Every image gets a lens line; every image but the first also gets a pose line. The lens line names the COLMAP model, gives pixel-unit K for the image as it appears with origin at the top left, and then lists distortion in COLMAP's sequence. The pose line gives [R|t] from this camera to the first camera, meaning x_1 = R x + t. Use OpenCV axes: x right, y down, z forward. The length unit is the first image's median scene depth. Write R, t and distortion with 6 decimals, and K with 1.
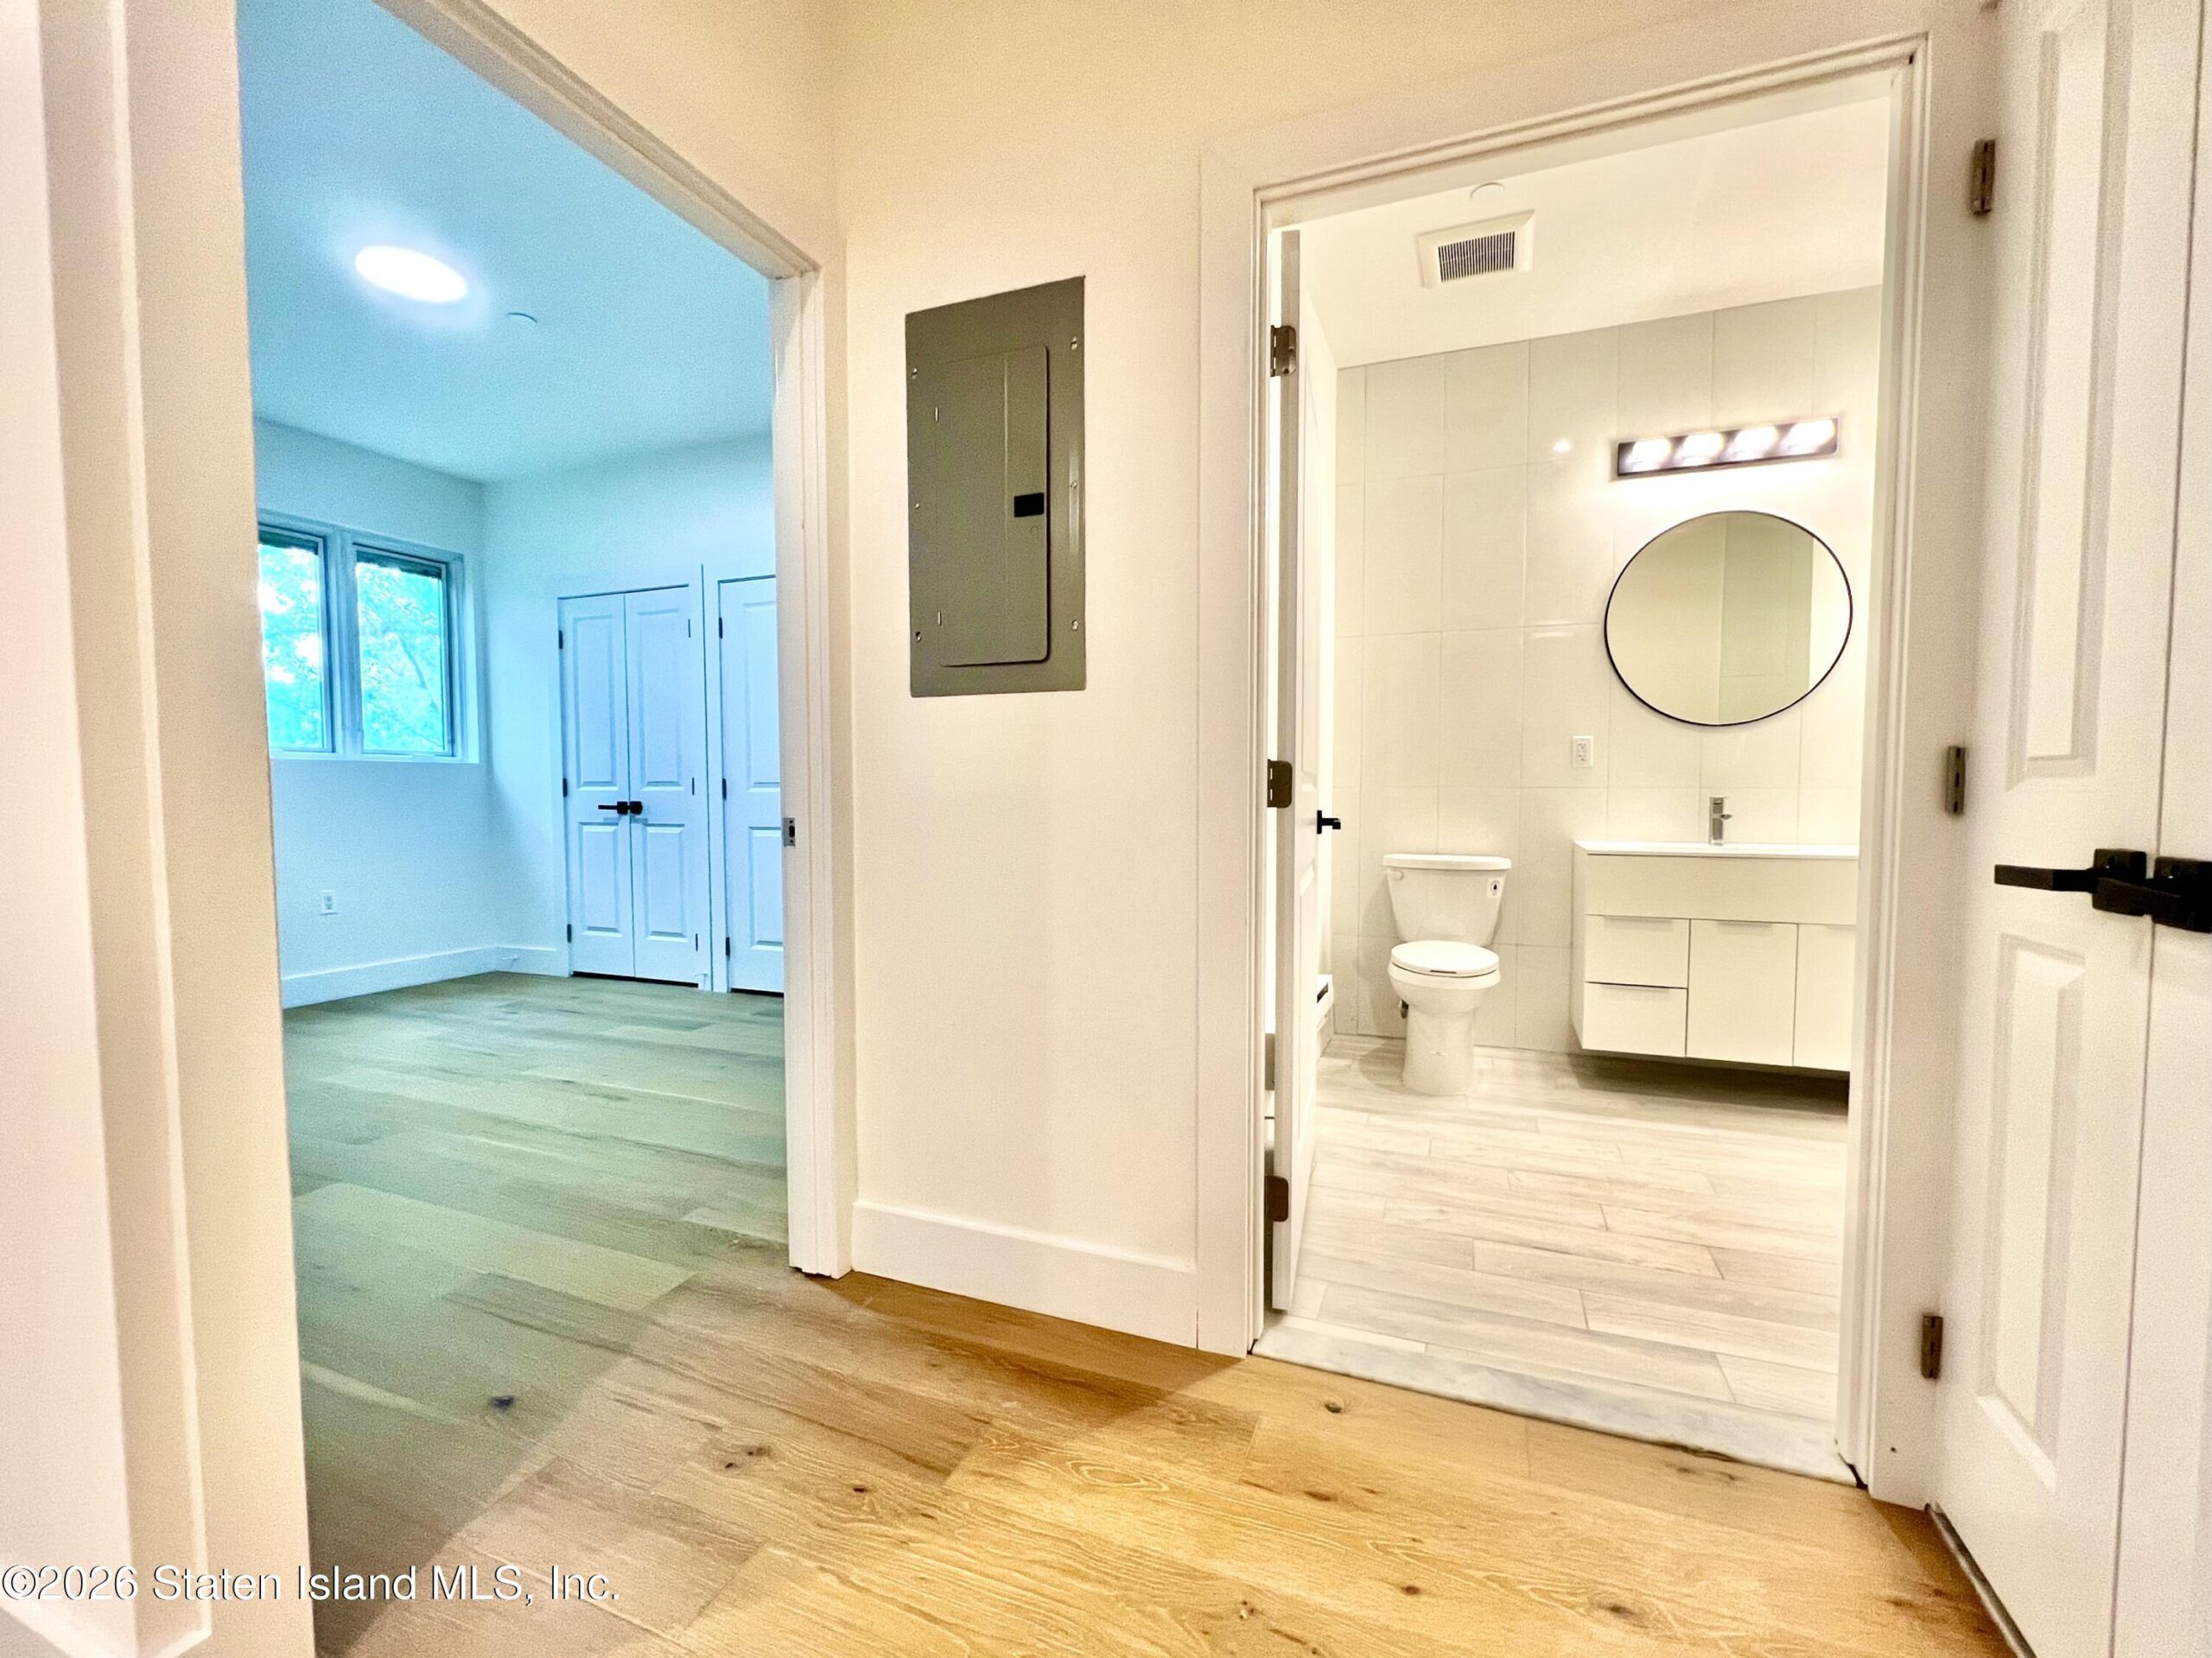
lens RADIAL K [[918.6, 0, 1115.2], [0, 918.6, 833.1], [0, 0, 1]] dist [-0.003112, -0.000241]
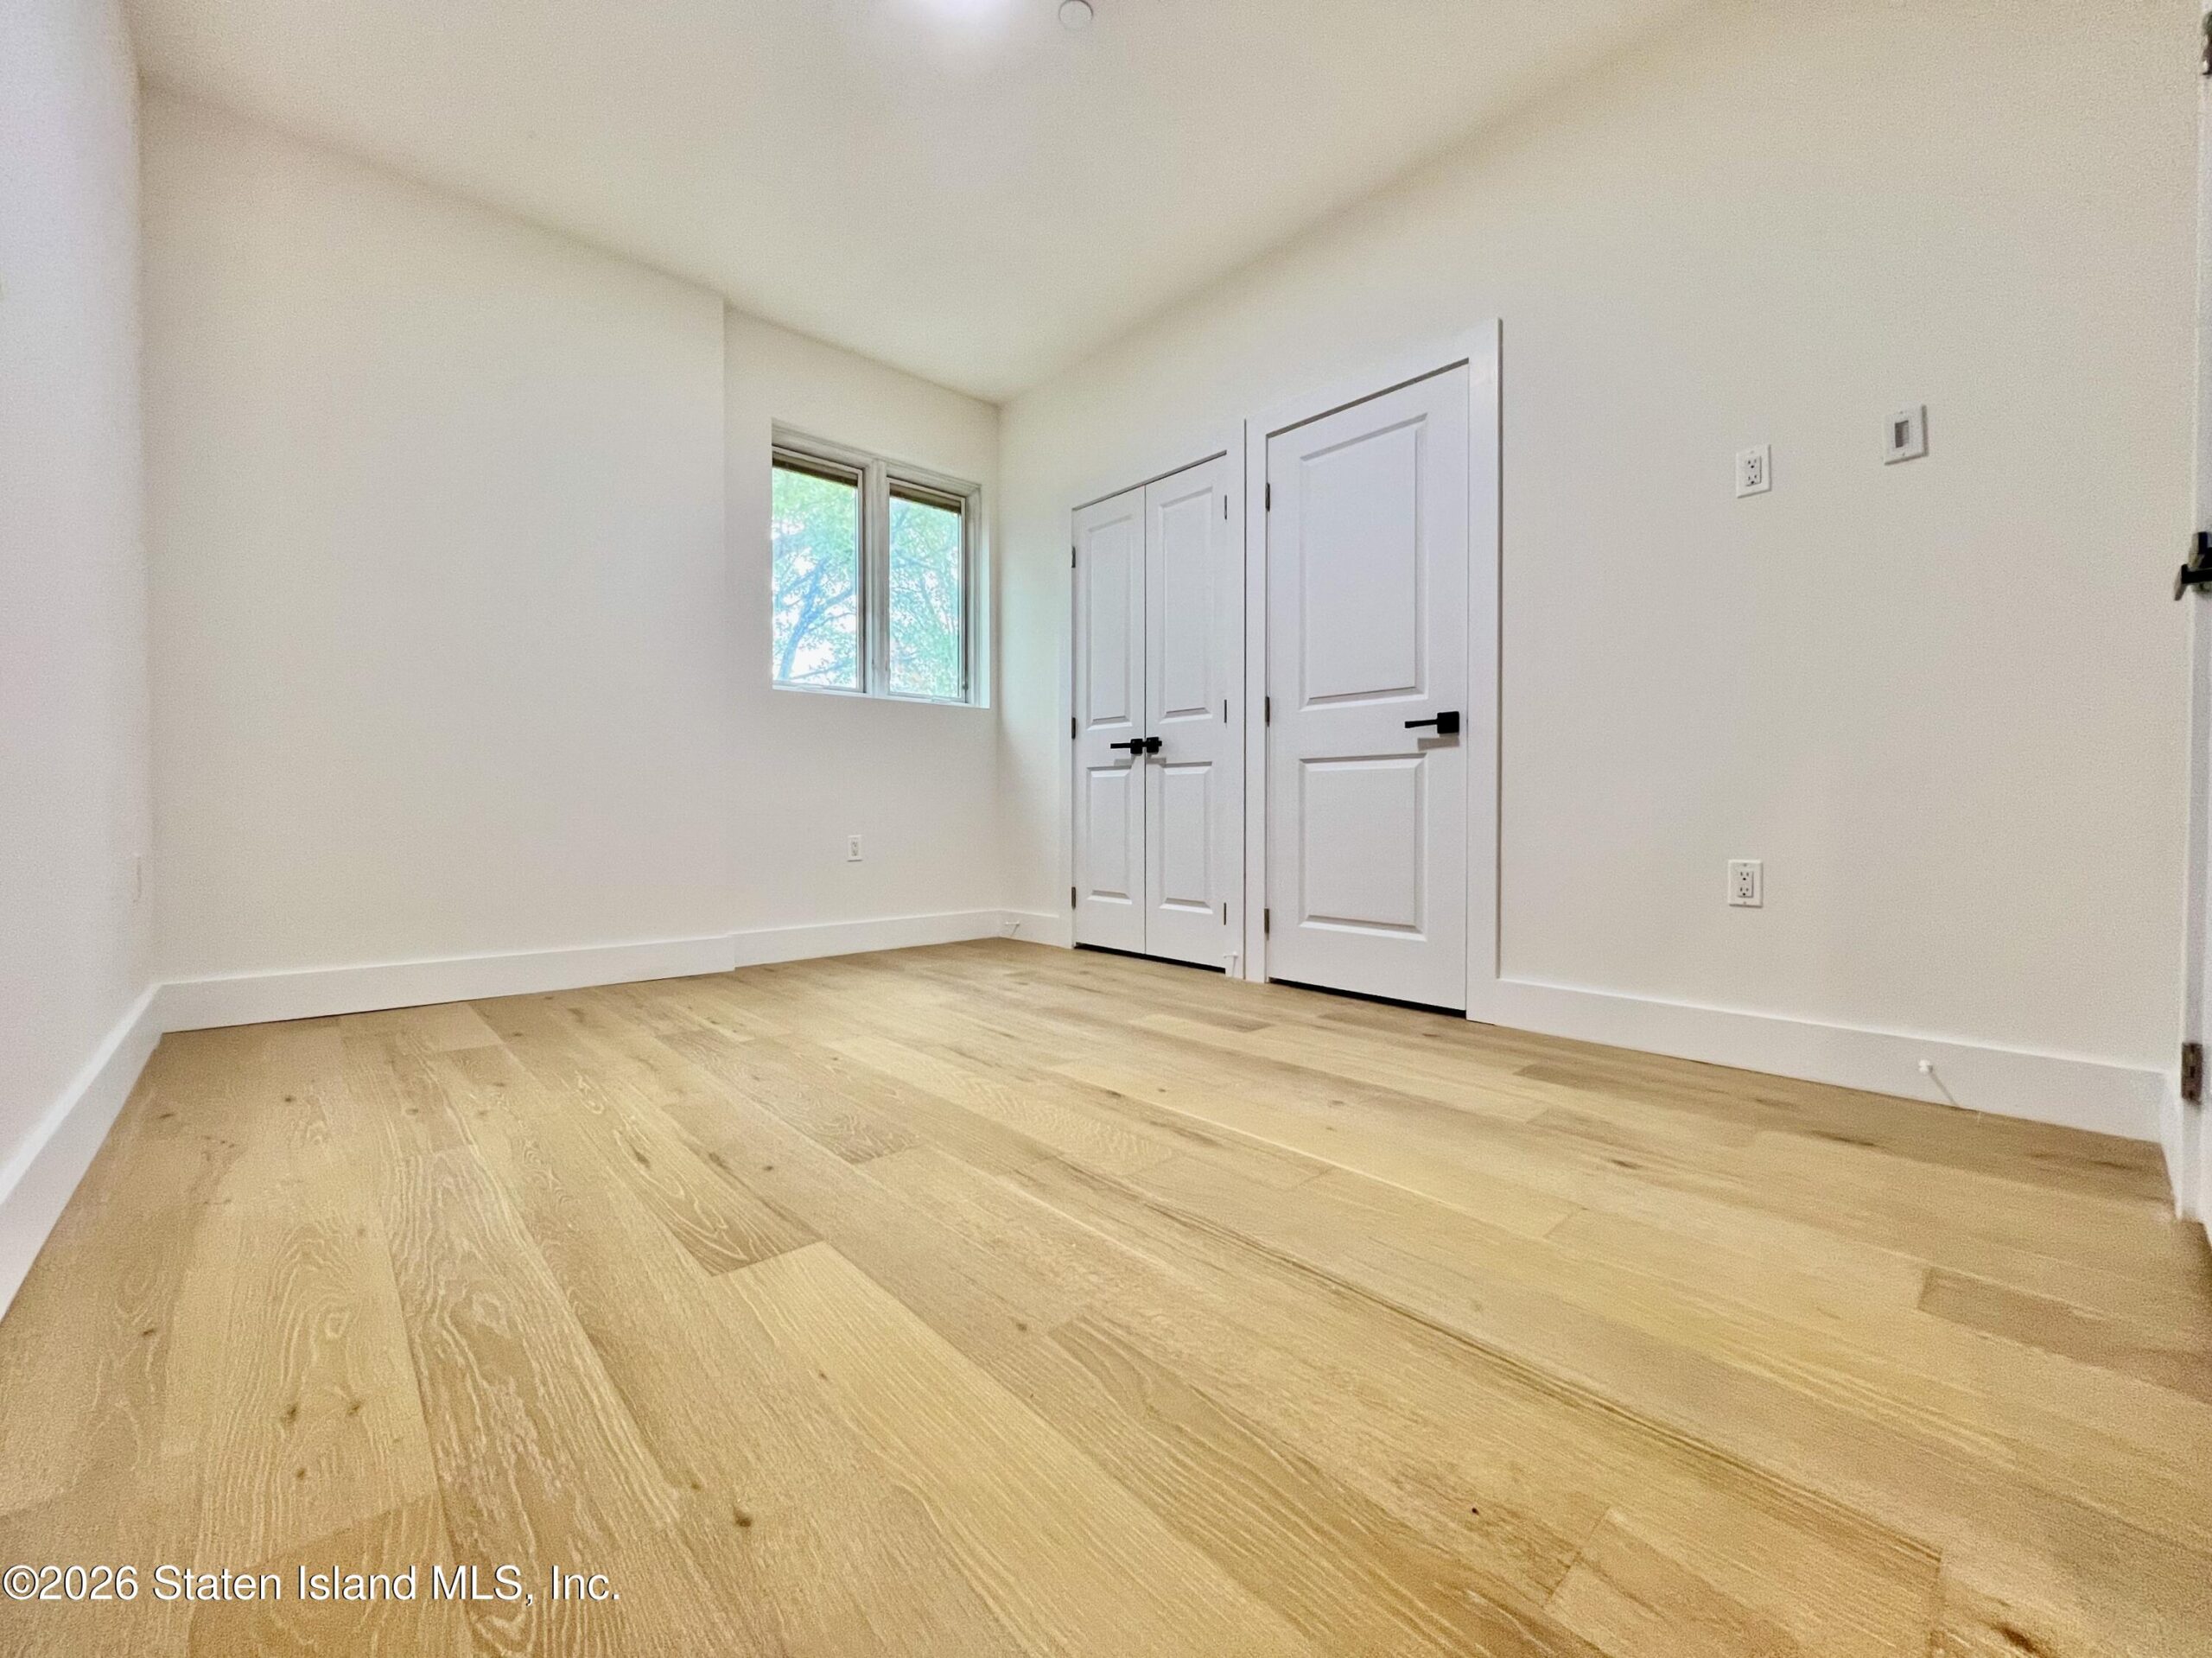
lens RADIAL K [[874.5, 0, 1088.6], [0, 874.5, 816.7], [0, 0, 1]] dist [0.001510, 0.000068]
pose [[0.891838, 0.004264, -0.452336, -0.229457], [-0.022089, 0.999173, -0.034131, 0.065733], [0.451816, 0.040431, 0.891194, 0.295409]]
